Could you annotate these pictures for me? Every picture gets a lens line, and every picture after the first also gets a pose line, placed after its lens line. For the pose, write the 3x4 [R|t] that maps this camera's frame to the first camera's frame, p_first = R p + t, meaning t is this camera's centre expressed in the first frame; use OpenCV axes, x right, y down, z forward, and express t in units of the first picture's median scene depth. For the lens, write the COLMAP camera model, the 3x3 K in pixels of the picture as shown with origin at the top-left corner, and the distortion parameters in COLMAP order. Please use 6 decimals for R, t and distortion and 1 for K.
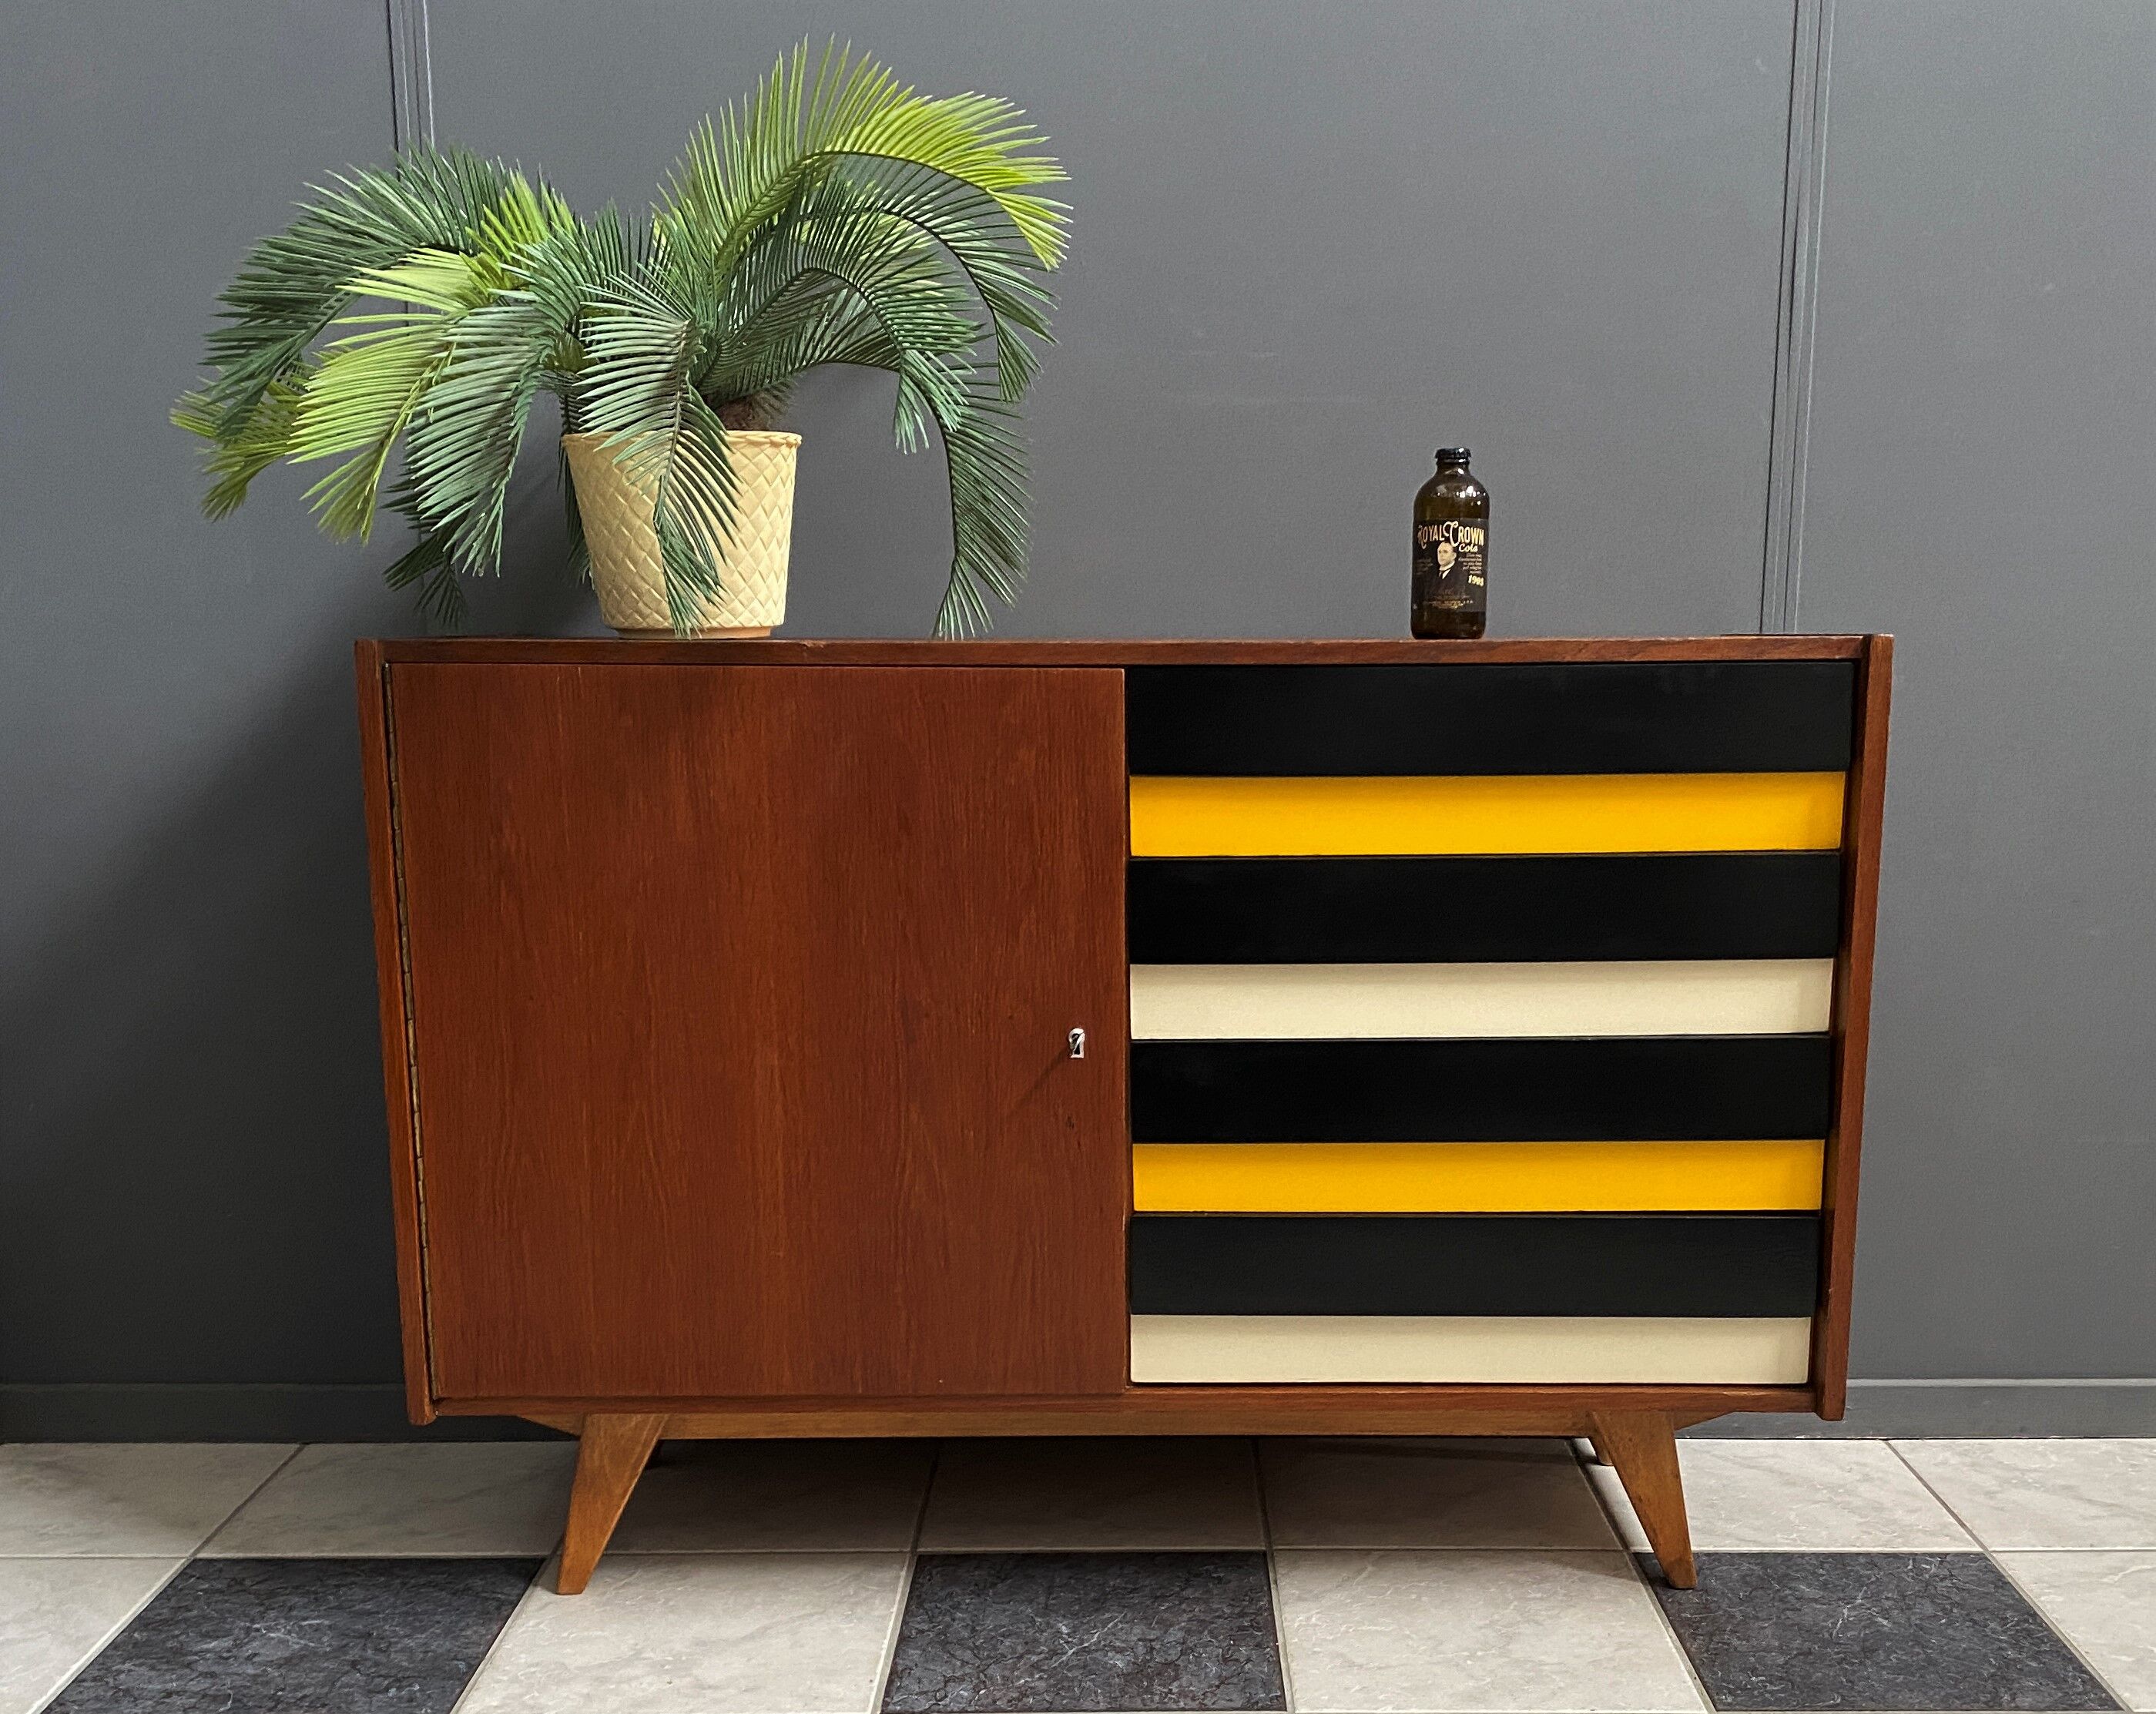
lens RADIAL K [[2305.6, 0, 1158.1], [0, 2305.6, 1124.9], [0, 0, 1]] dist [0.020727, 0.000000]
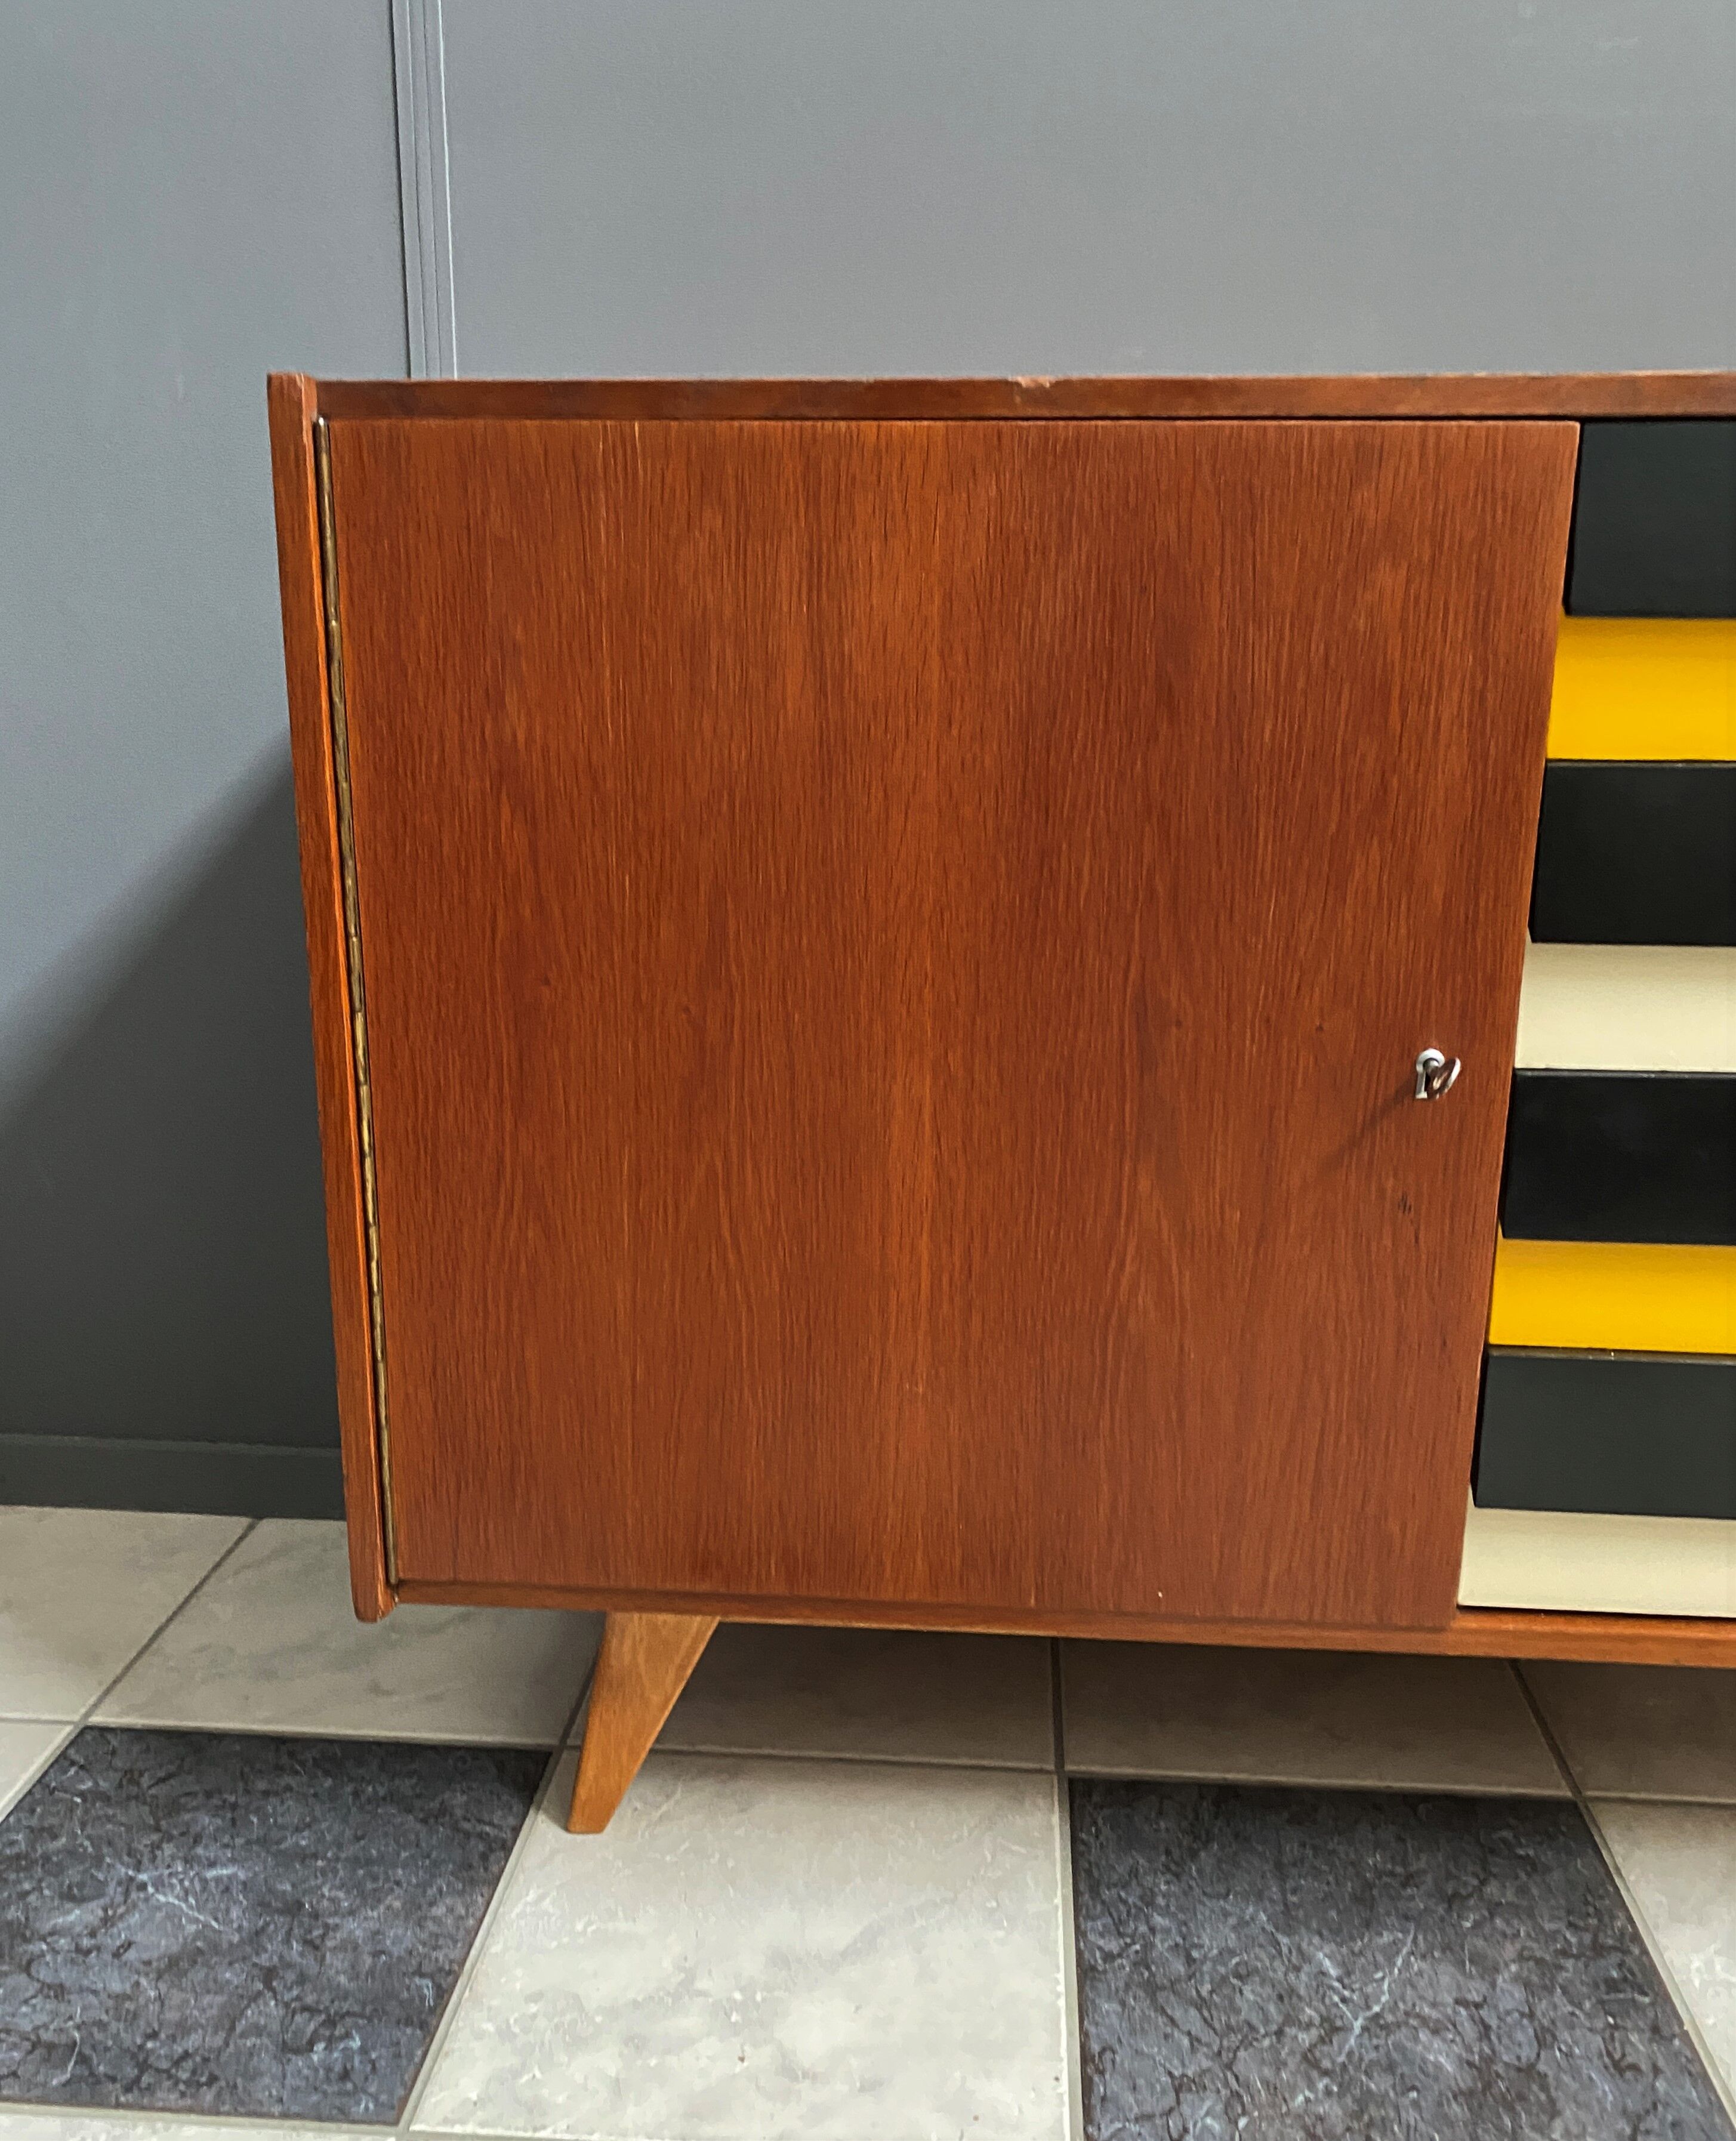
lens RADIAL K [[1830.3, 0, 874.6], [0, 1830.3, 1150.5], [0, 0, 1]] dist [-0.000351, 0.023369]
pose [[0.996311, 0.029670, -0.080519, -0.136576], [-0.025446, 0.998271, 0.052985, -0.036427], [0.081952, -0.050740, 0.995344, 0.494720]]
